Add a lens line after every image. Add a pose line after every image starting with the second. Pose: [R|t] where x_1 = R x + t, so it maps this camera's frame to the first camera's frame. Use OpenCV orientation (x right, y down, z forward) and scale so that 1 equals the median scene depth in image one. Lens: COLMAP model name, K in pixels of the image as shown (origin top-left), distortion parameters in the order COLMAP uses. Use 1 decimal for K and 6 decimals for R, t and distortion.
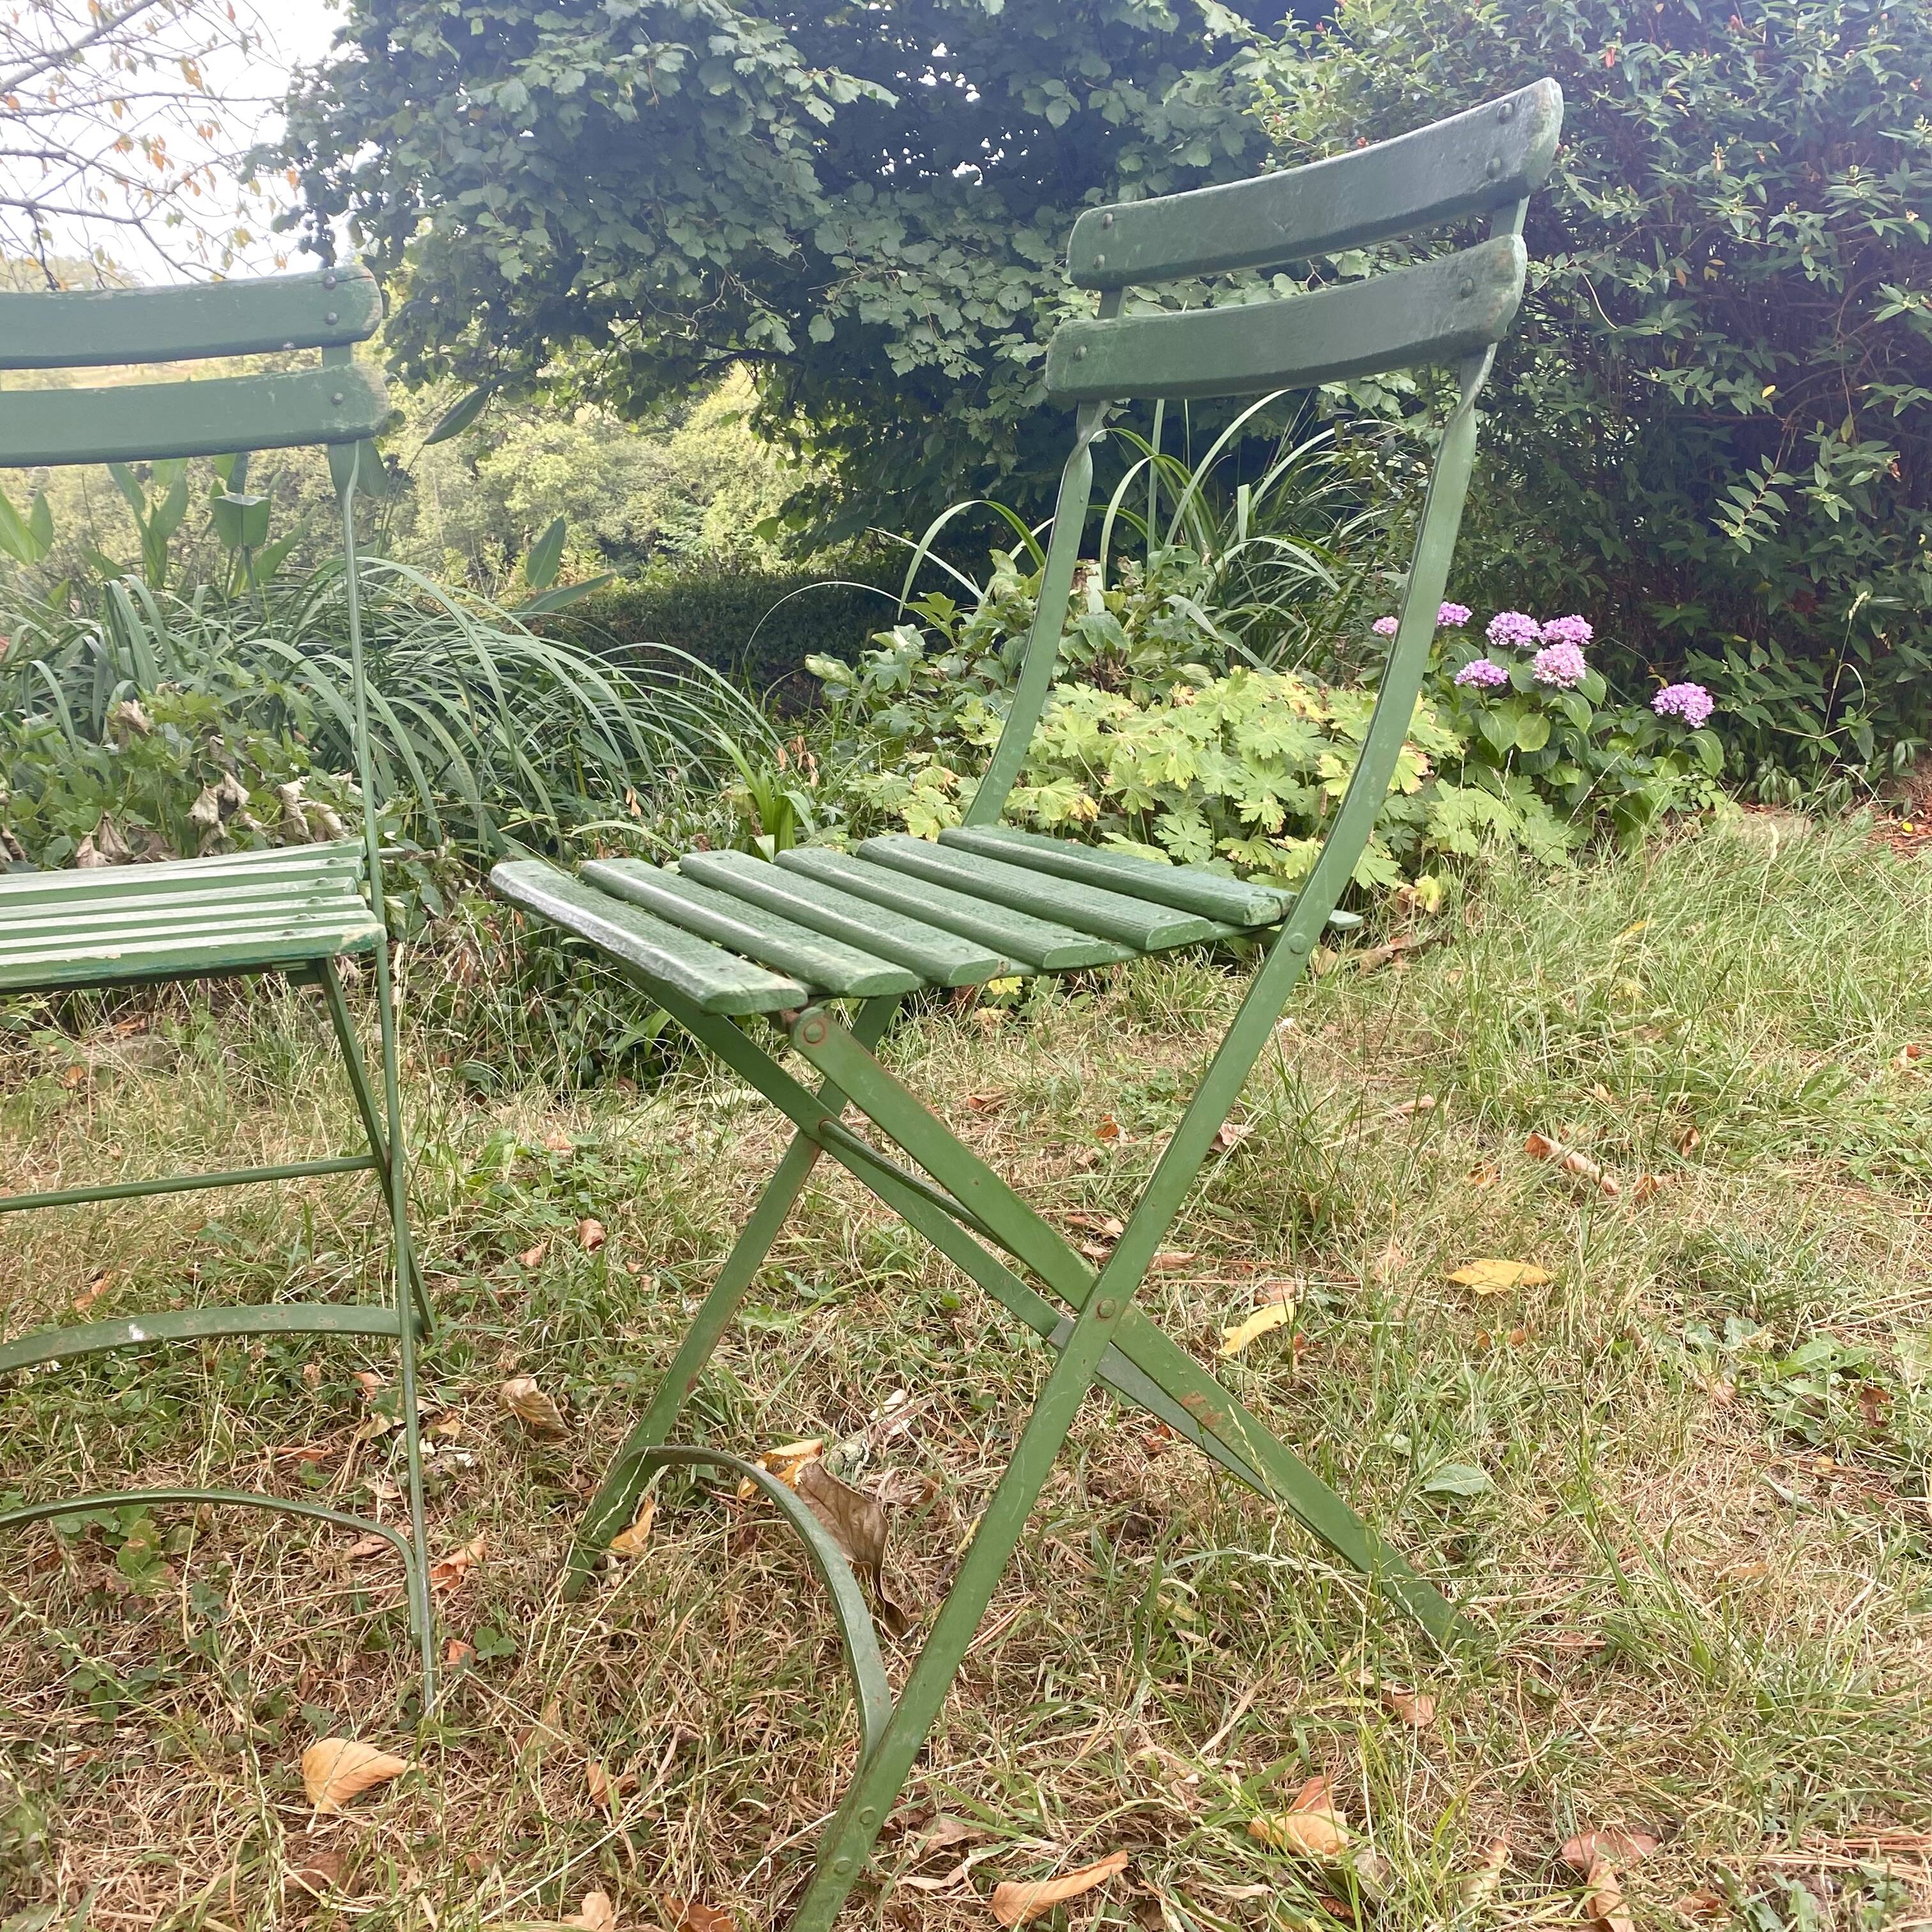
lens RADIAL K [[1973.3, 0, 975.0], [0, 1973.3, 971.5], [0, 0, 1]] dist [0.011457, 0.000000]
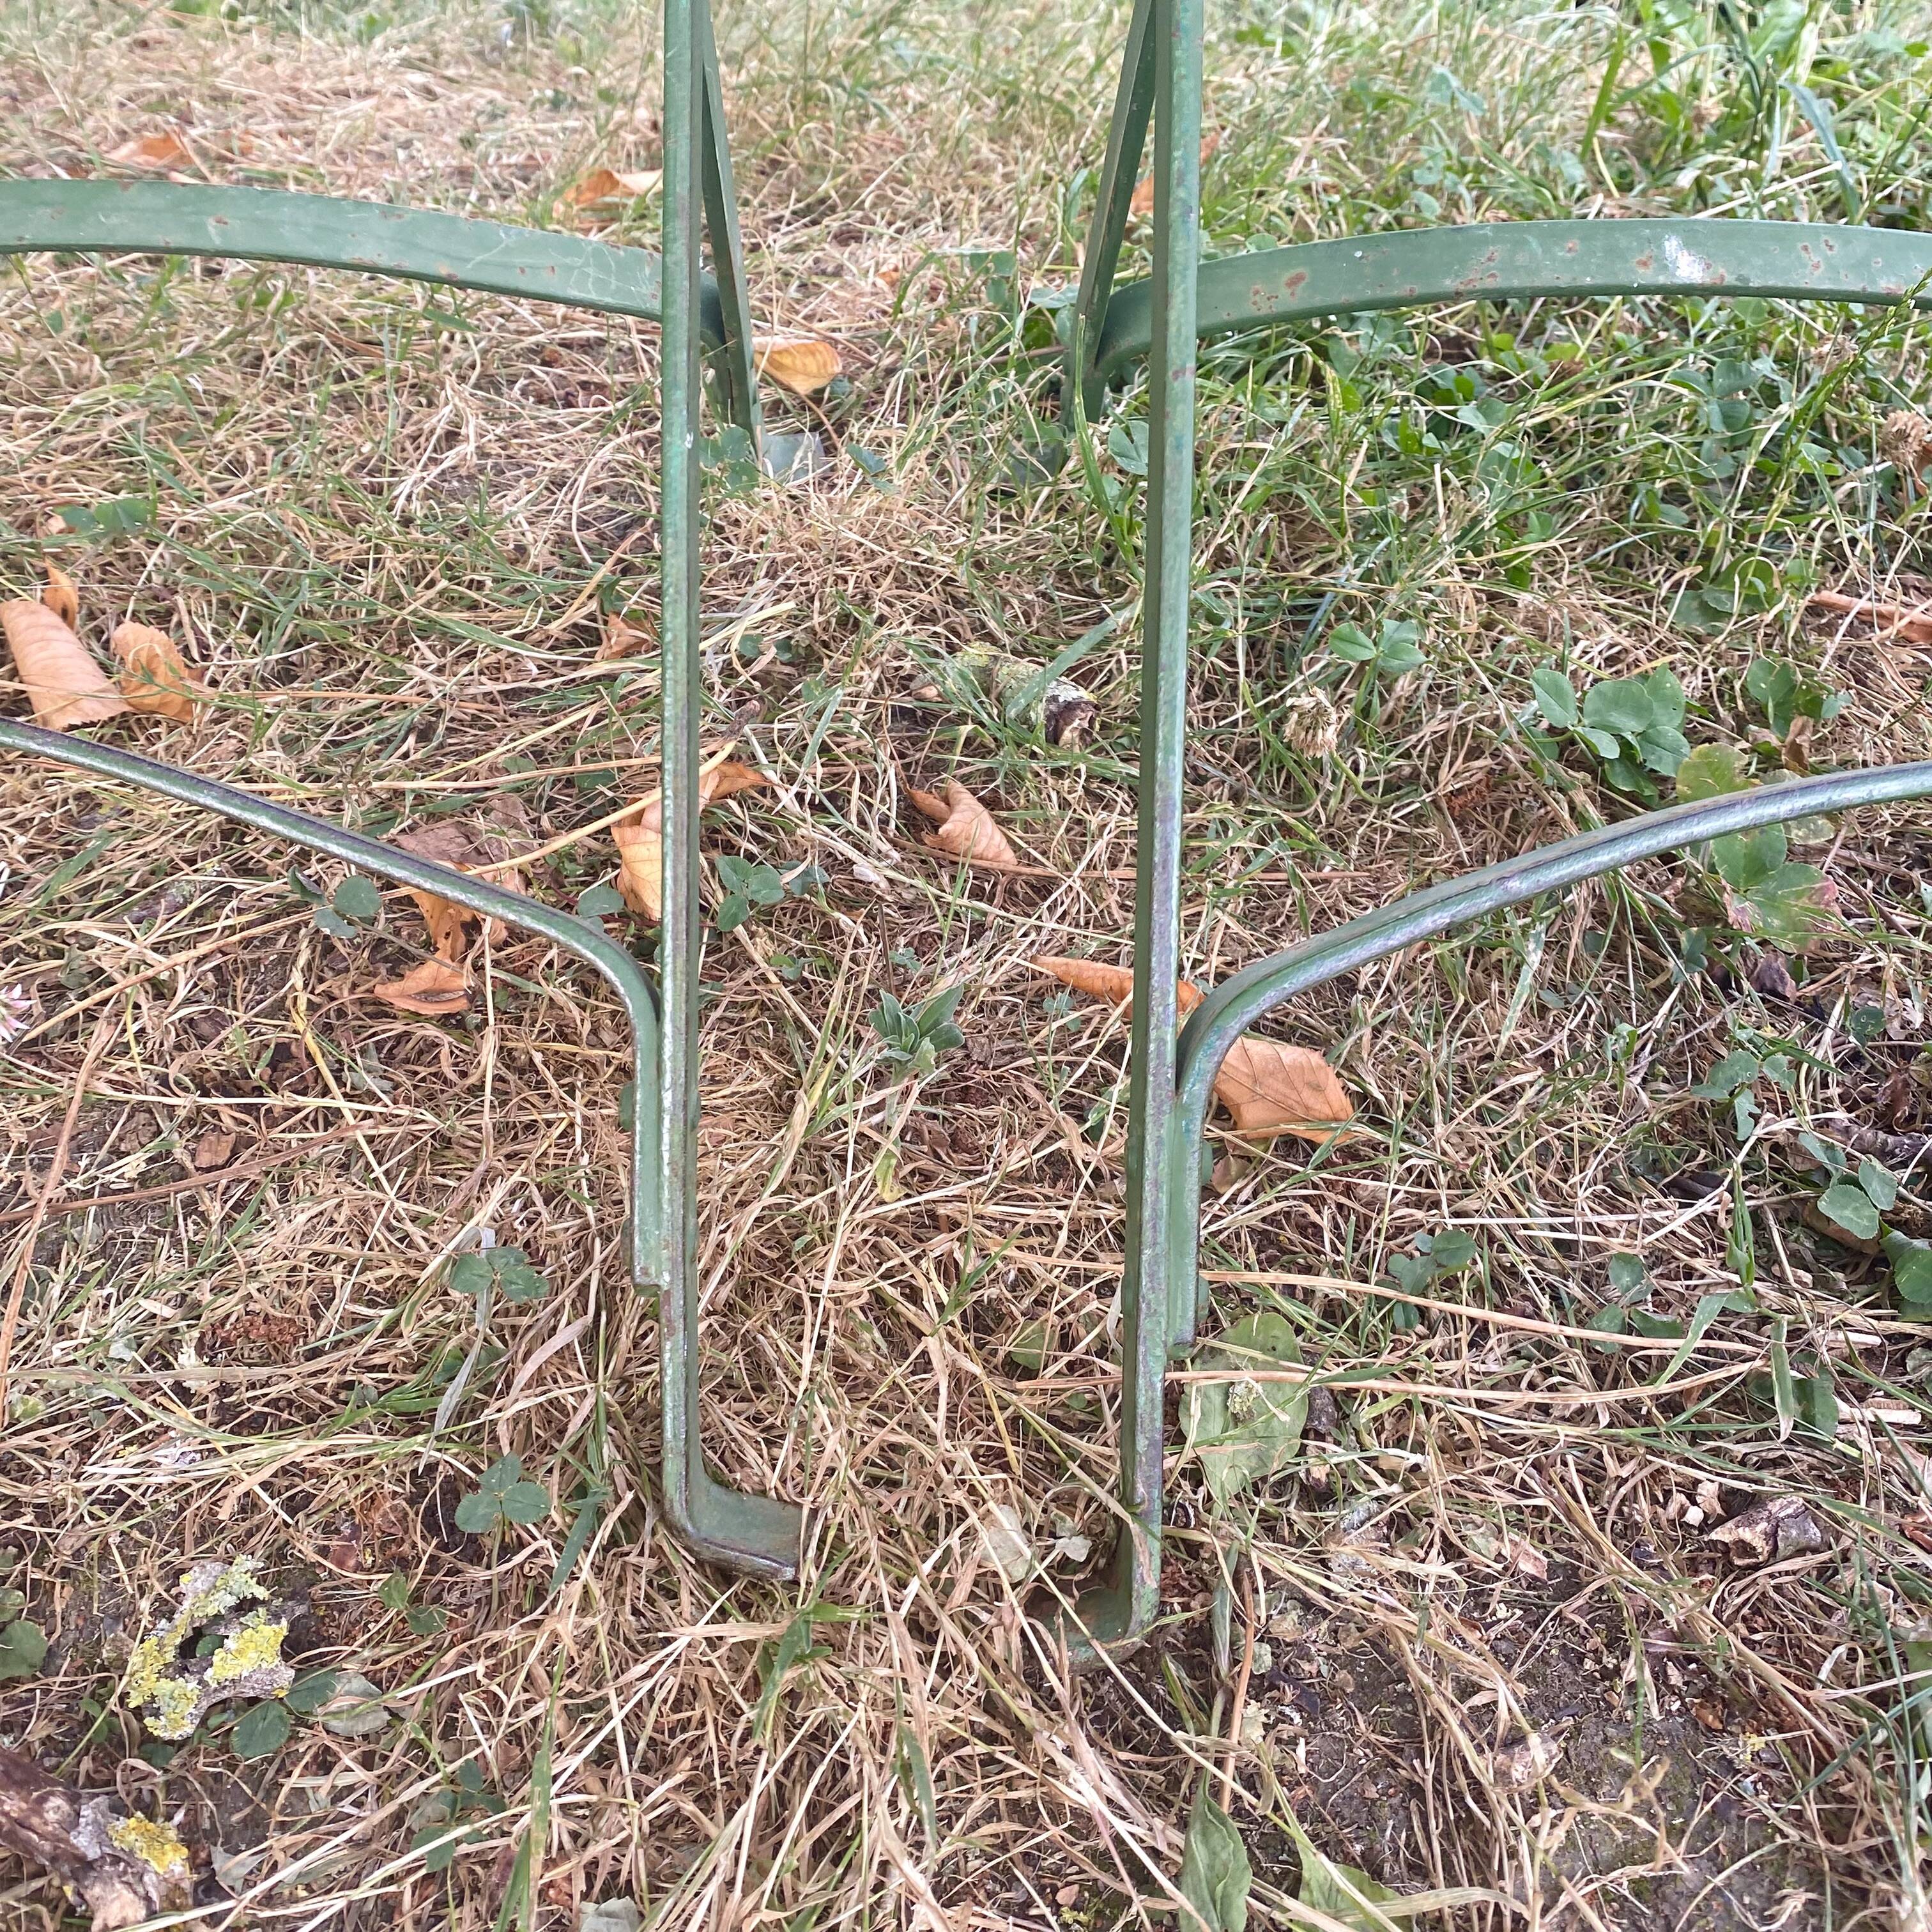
lens RADIAL K [[1973.3, 0, 956.1], [0, 1973.3, 983.6], [0, 0, 1]] dist [0.011457, 0.000000]
pose [[0.975775, 0.192814, -0.103373, -0.169226], [-0.128875, 0.888410, 0.440589, 0.052892], [0.176789, -0.416593, 0.891737, 0.193262]]
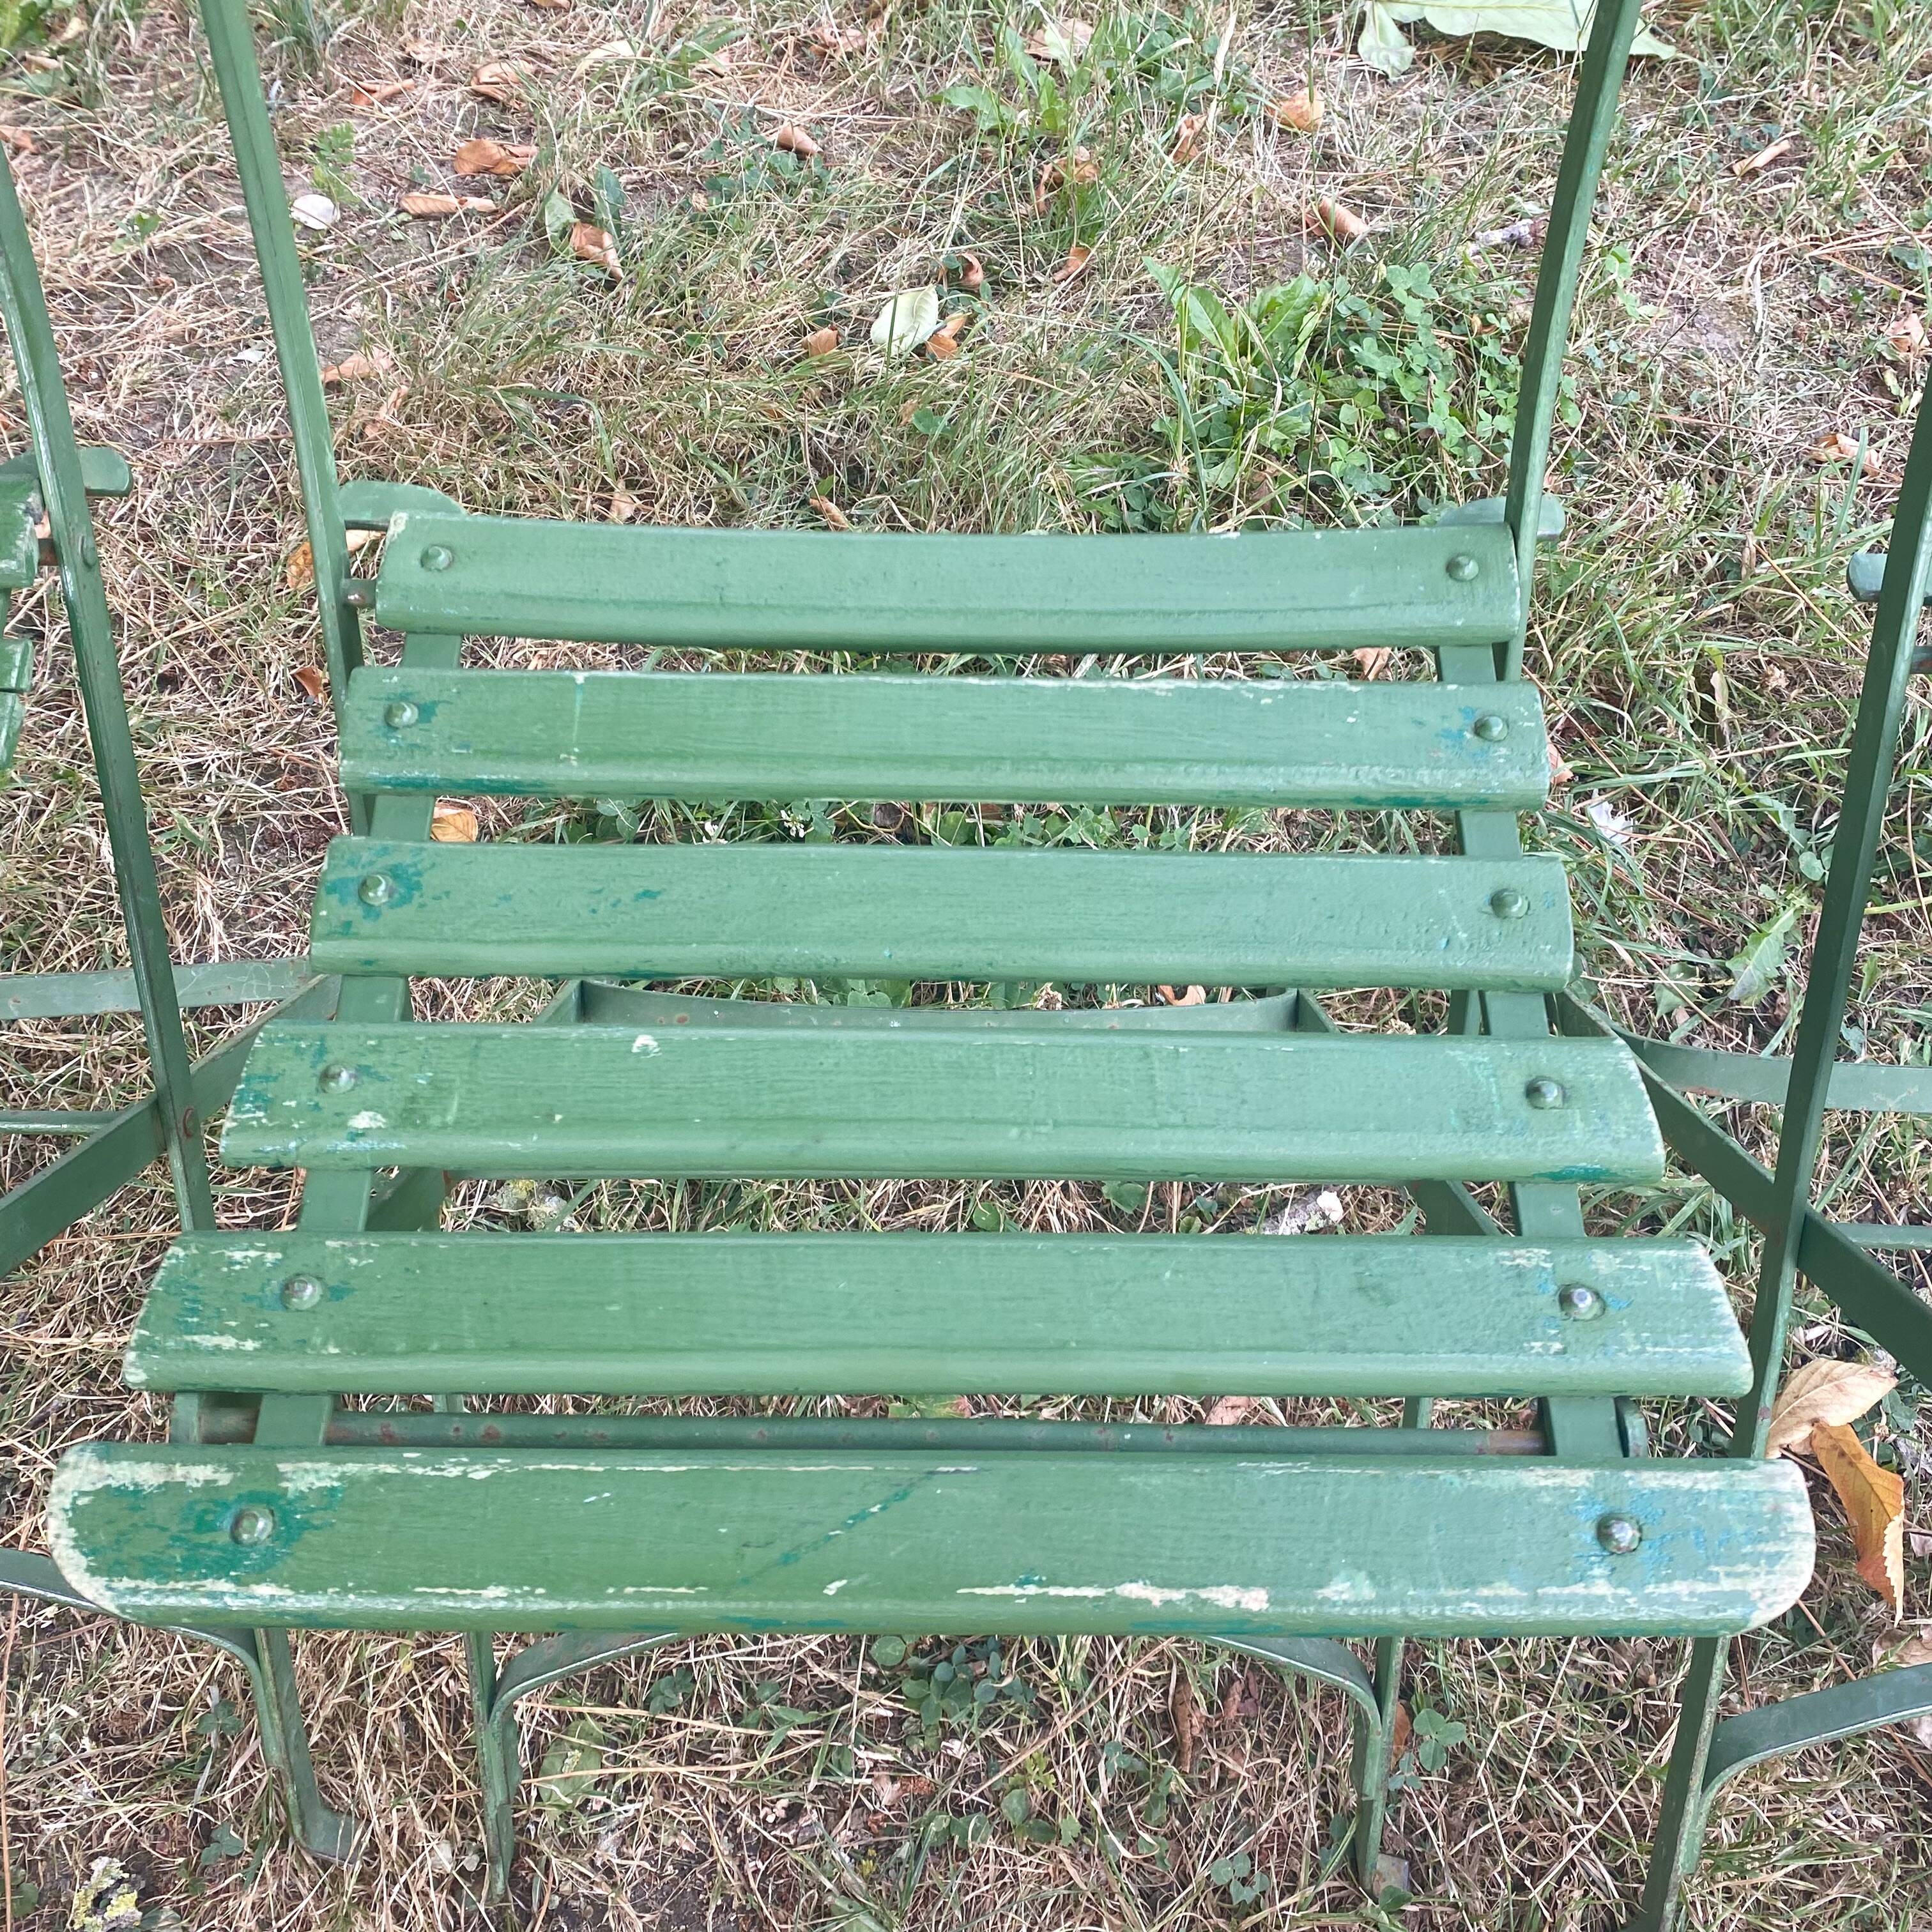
lens RADIAL K [[1973.3, 0, 980.4], [0, 1973.3, 974.2], [0, 0, 1]] dist [0.011457, 0.000000]
pose [[0.975218, 0.215583, -0.049726, -0.126639], [-0.110481, 0.669258, 0.734770, -0.104088], [0.191684, -0.711068, 0.676491, 0.199483]]
